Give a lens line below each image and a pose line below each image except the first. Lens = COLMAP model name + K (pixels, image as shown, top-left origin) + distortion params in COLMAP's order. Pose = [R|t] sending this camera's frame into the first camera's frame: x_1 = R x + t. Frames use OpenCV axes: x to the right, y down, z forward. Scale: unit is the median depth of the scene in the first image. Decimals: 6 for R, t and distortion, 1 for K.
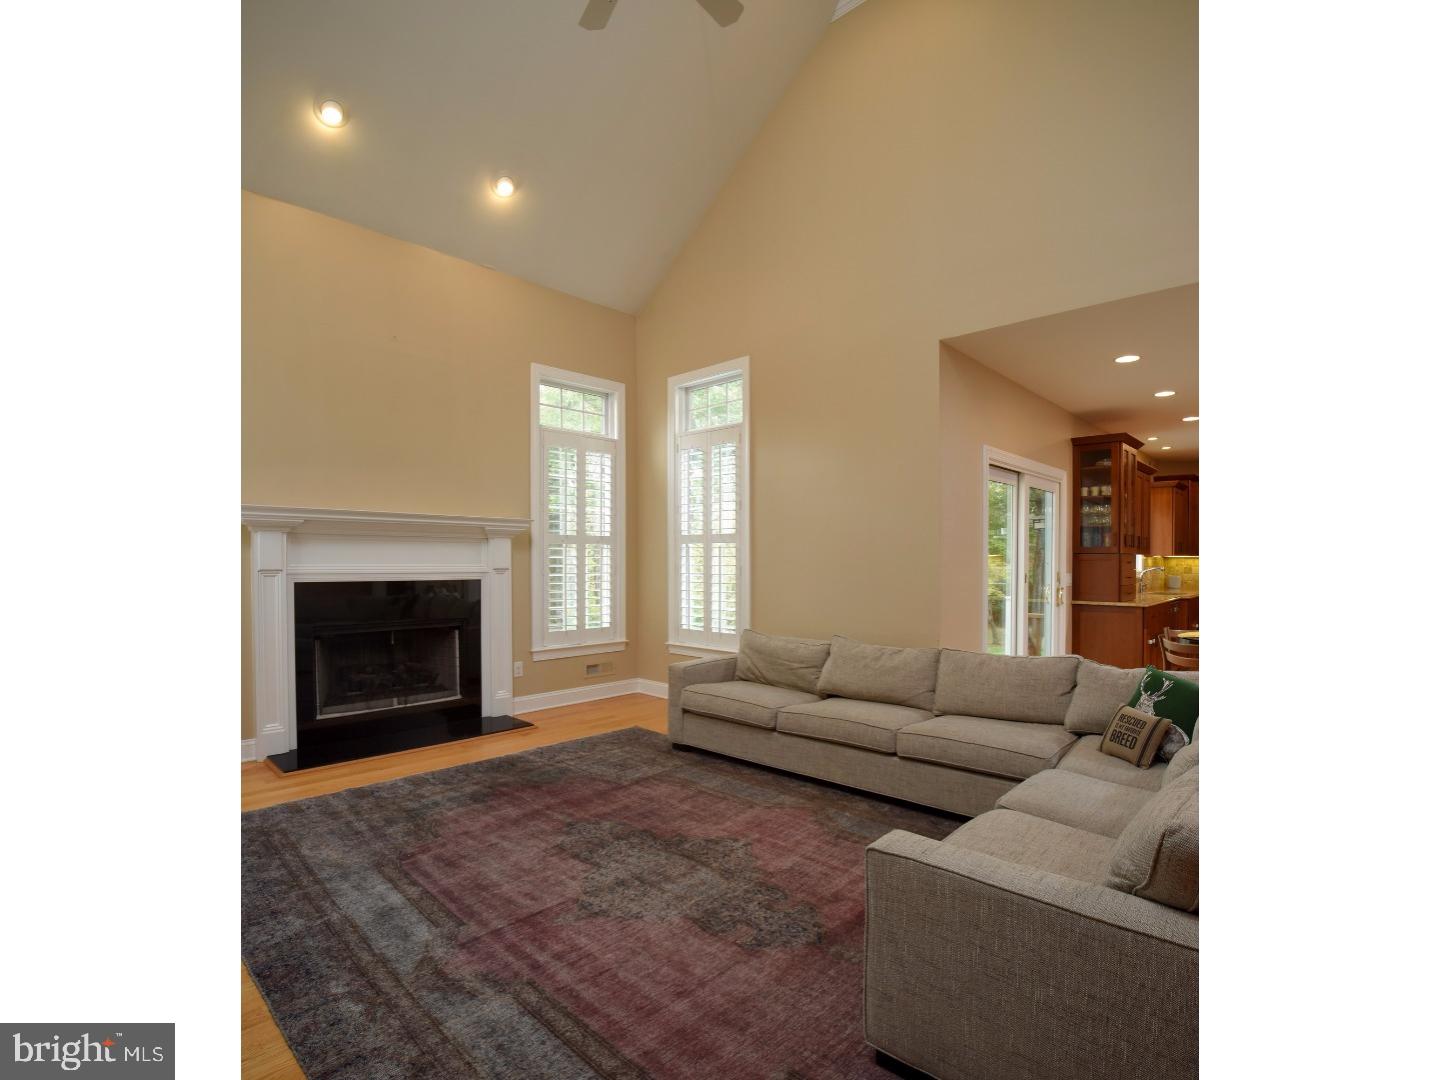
lens RADIAL K [[674.5, 0, 724.8], [0, 674.5, 566.8], [0, 0, 1]] dist [-0.039404, -0.000092]
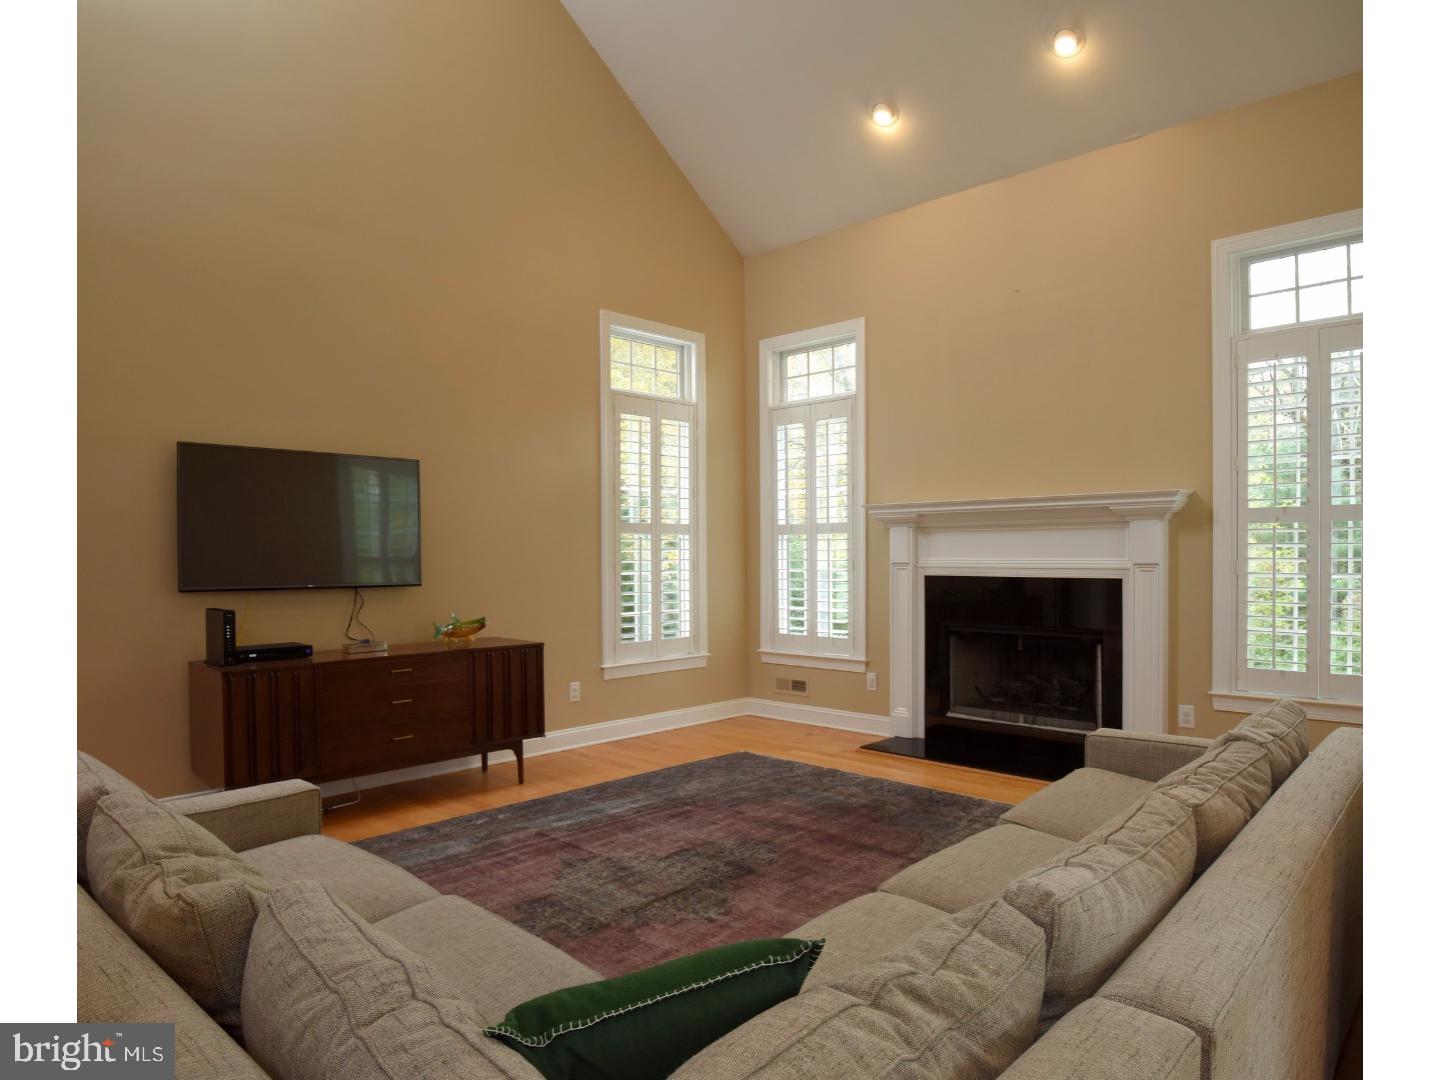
lens RADIAL K [[910.0, 0, 724.8], [0, 910.0, 560.0], [0, 0, 1]] dist [-0.008594, -0.000970]
pose [[-0.027176, 0.005884, -0.999613, 0.766057], [0.002657, 0.999980, 0.005814, -0.010031], [0.999627, -0.002498, -0.027191, 0.729786]]
